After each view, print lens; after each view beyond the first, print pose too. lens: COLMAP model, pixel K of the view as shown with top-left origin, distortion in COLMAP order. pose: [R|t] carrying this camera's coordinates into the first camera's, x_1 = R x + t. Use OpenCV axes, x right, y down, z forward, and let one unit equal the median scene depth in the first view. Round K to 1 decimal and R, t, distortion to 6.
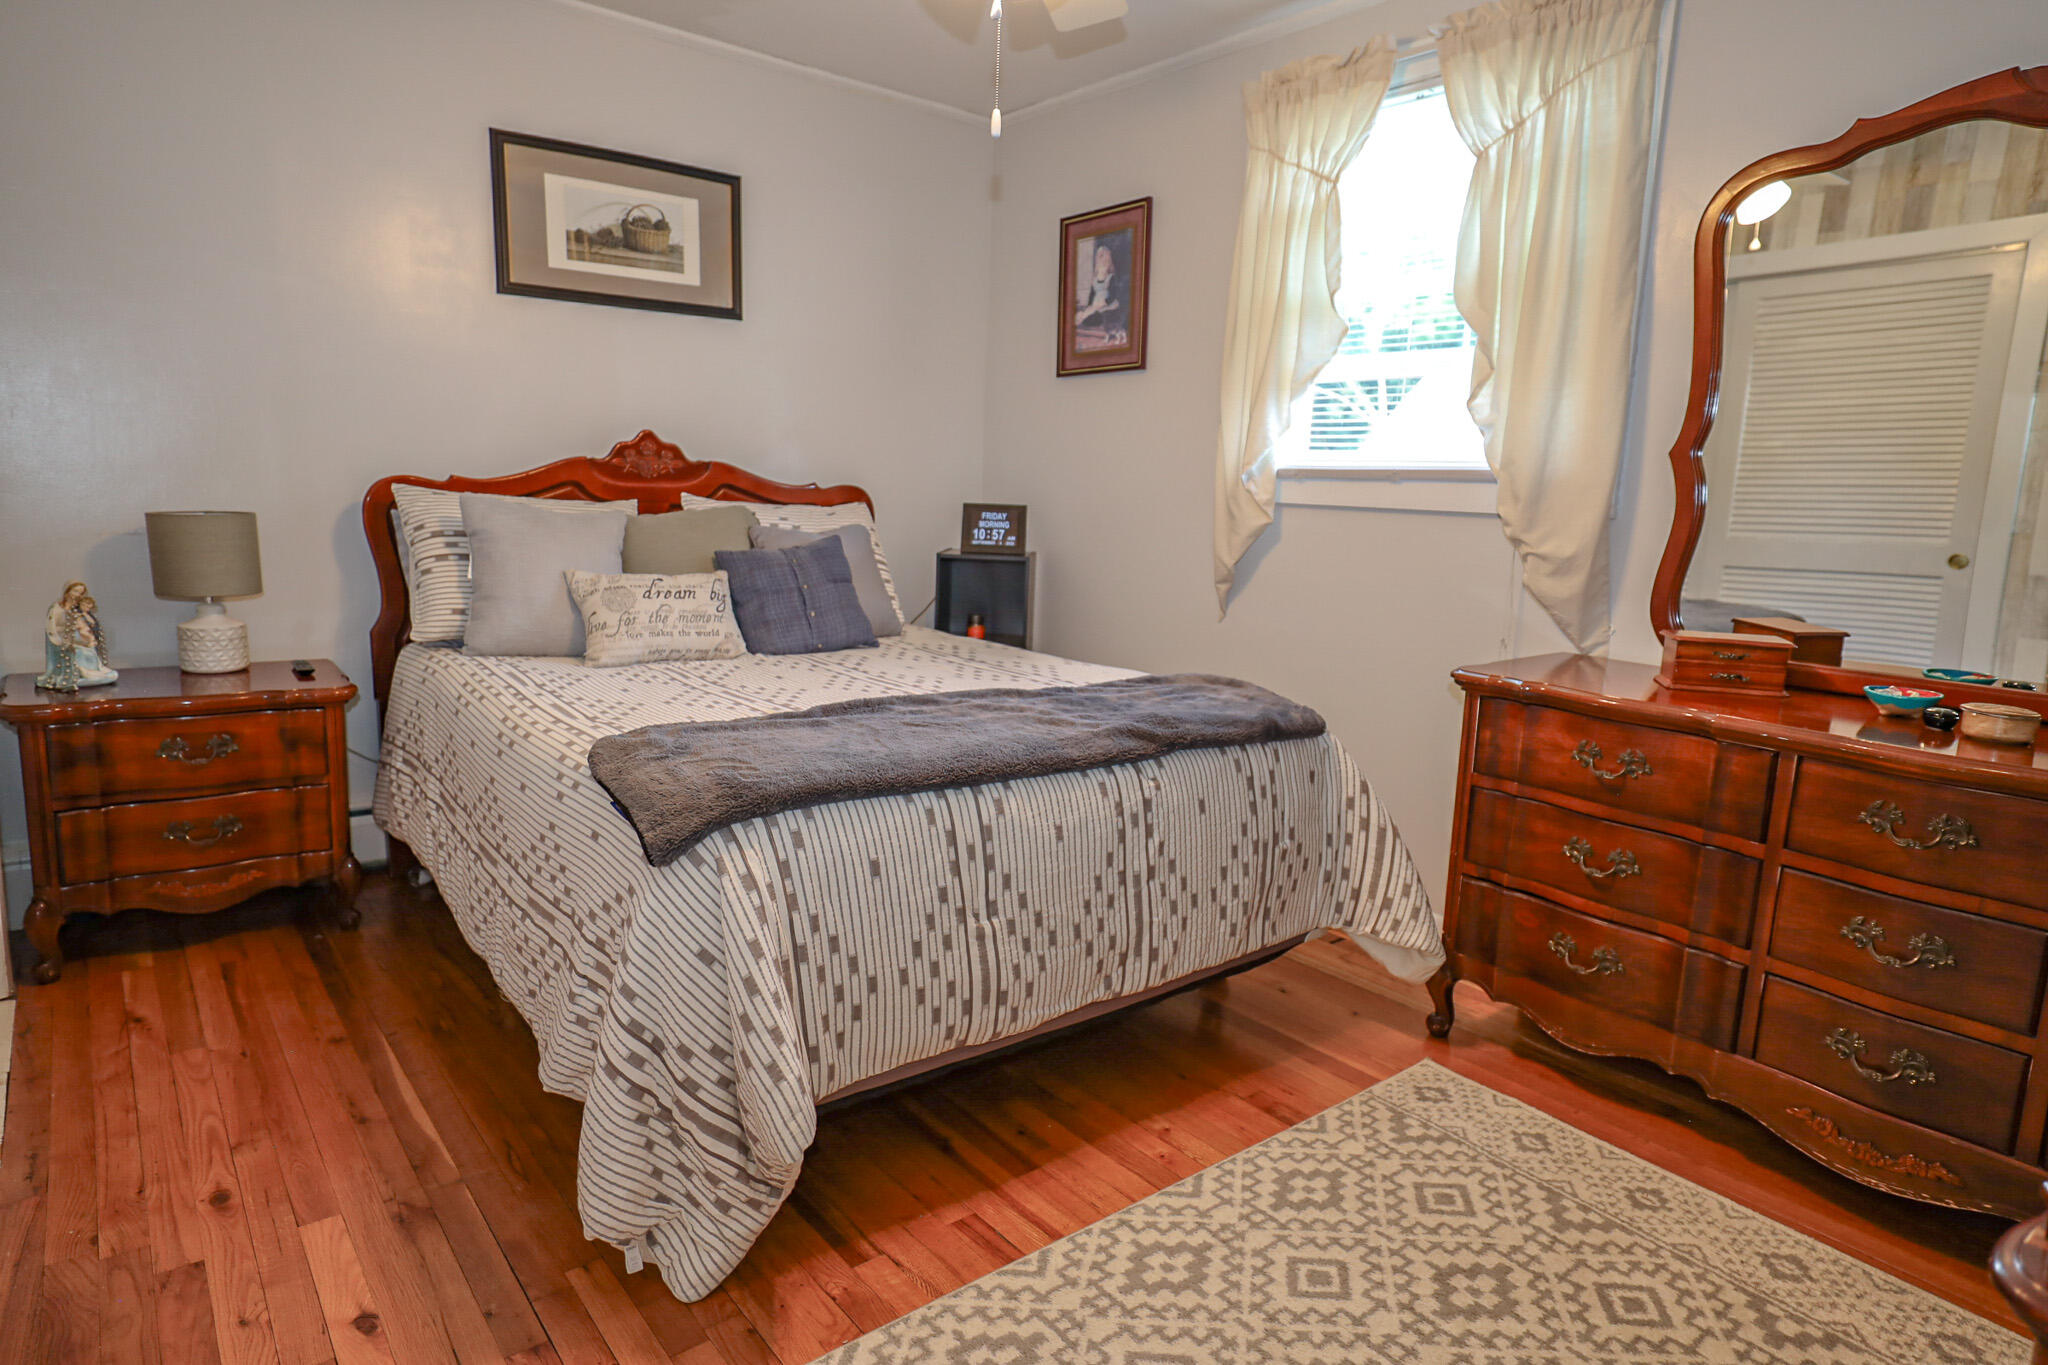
lens RADIAL K [[1179.6, 0, 1013.2], [0, 1179.6, 676.5], [0, 0, 1]] dist [-0.000406, 0.000617]
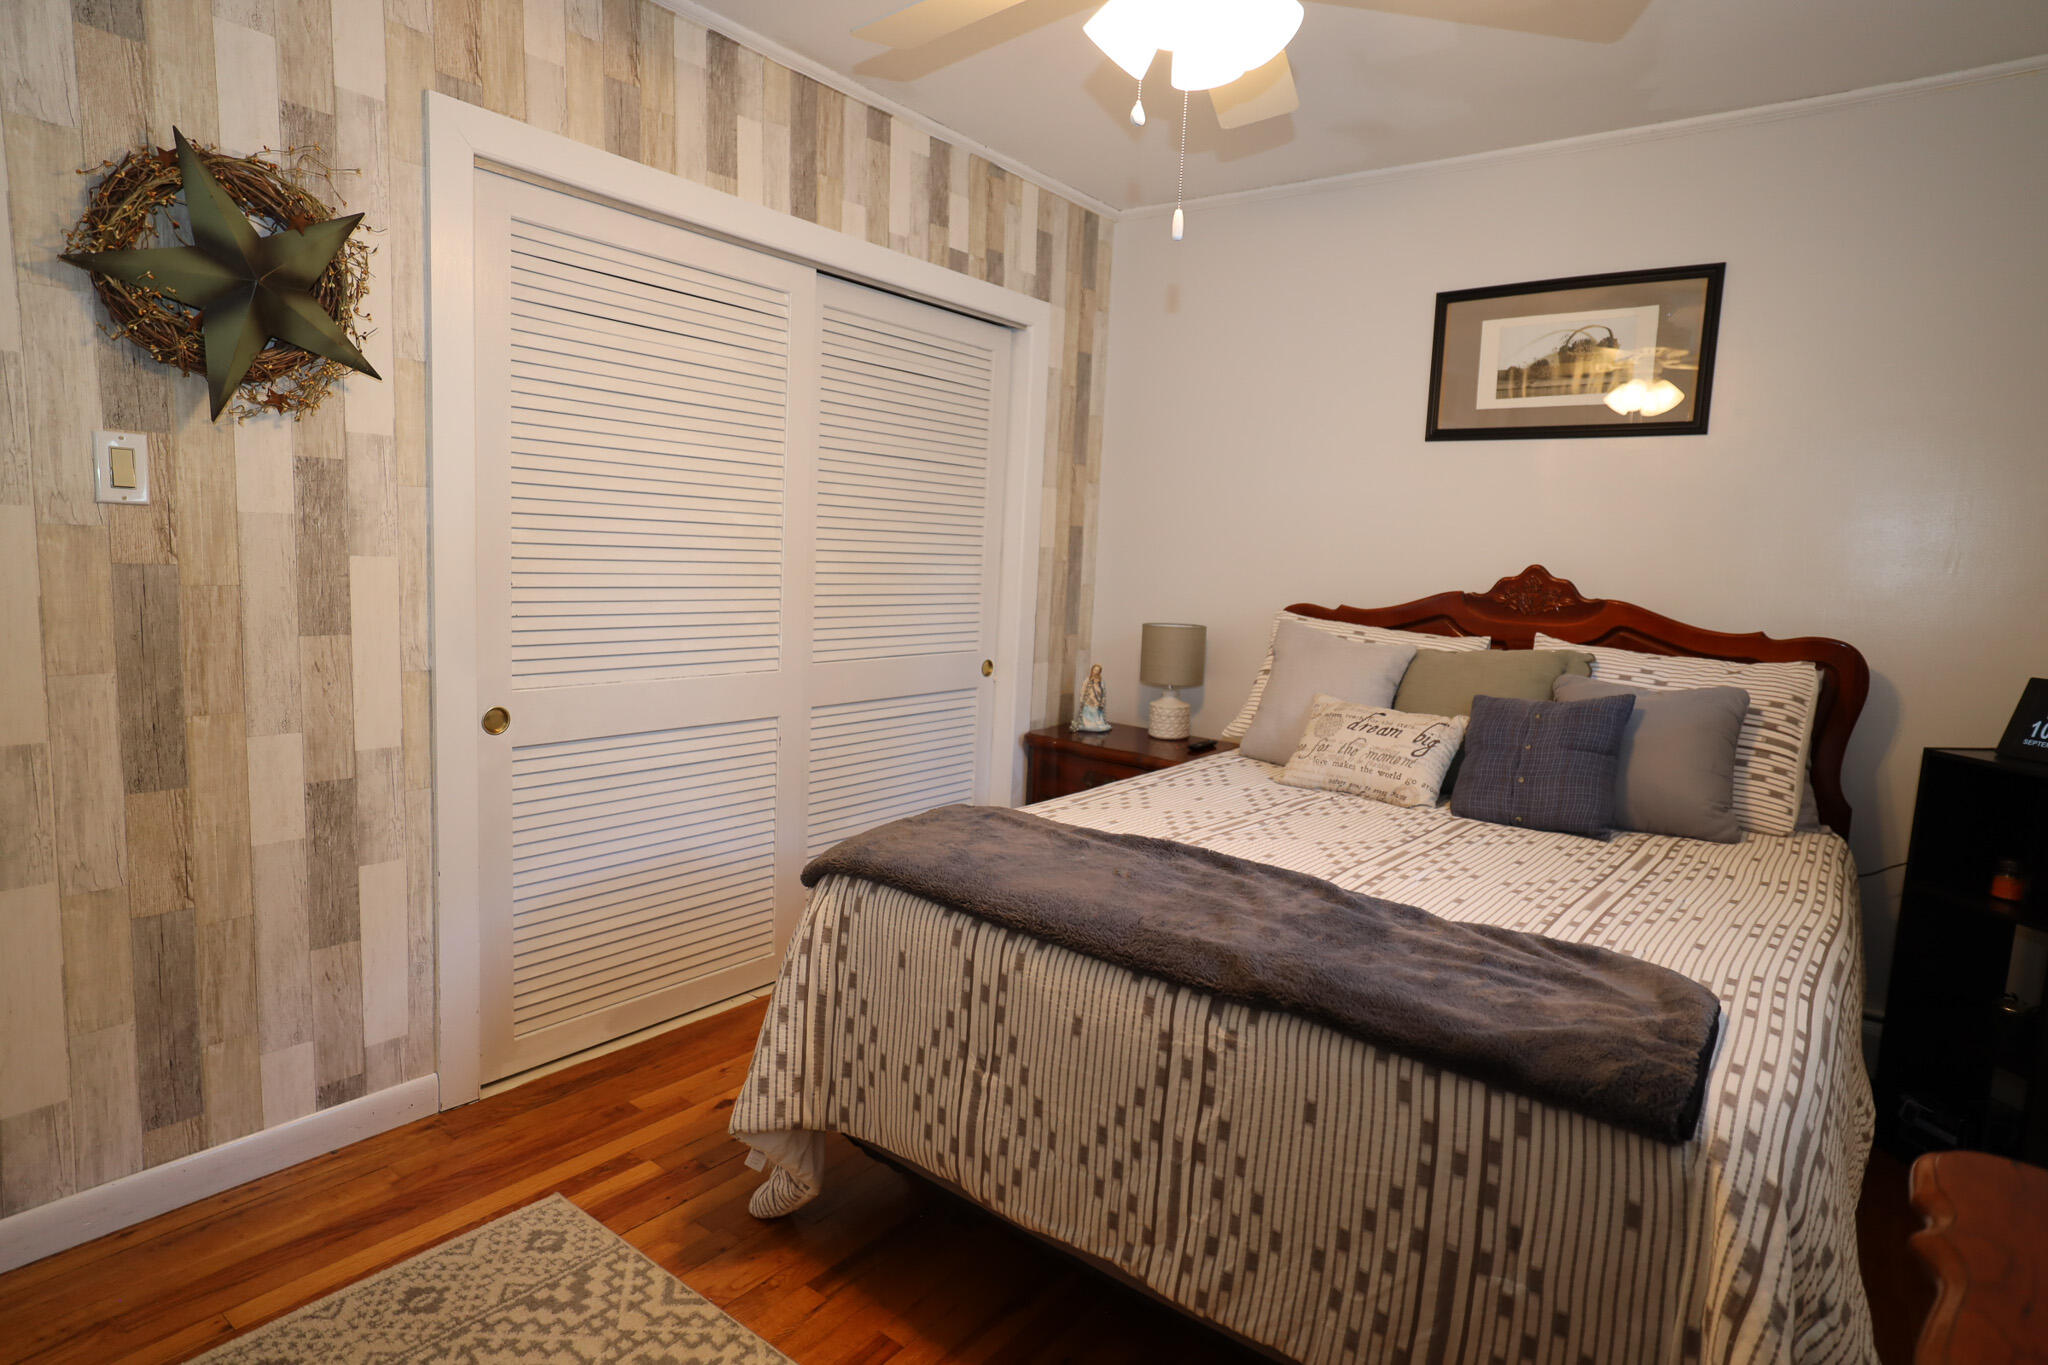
lens RADIAL K [[1110.5, 0, 1025.2], [0, 1110.5, 676.5], [0, 0, 1]] dist [-0.026804, 0.028431]
pose [[0.248498, 0.090630, -0.964383, 0.656739], [-0.195540, 0.979809, 0.041694, -0.118658], [0.948690, 0.178215, 0.261202, 0.600088]]
